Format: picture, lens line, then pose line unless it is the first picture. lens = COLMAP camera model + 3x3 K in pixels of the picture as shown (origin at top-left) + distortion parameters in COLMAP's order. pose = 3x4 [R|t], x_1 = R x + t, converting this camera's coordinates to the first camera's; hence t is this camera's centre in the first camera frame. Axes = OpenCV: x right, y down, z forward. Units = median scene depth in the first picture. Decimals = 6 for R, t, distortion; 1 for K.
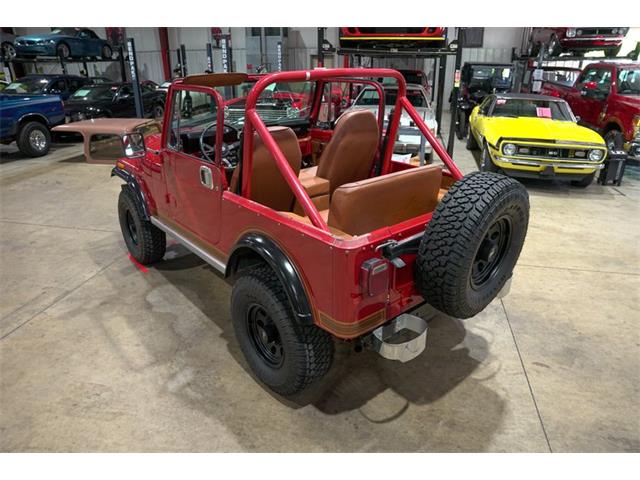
lens RADIAL K [[438.2, 0, 321.9], [0, 438.2, 239.1], [0, 0, 1]] dist [-0.140414, 0.109390]
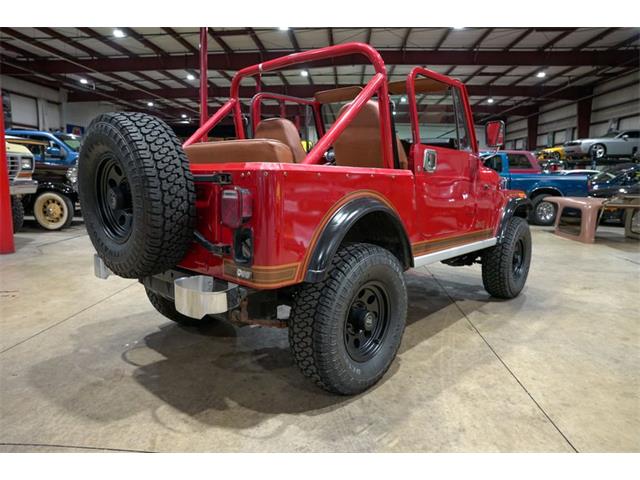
lens RADIAL K [[438.2, 0, 322.1], [0, 438.2, 238.9], [0, 0, 1]] dist [-0.140414, 0.109390]
pose [[0.144661, 0.149355, -0.978144, 0.855724], [-0.395230, 0.914981, 0.081258, -0.087507], [0.907120, 0.374837, 0.191392, 0.802357]]
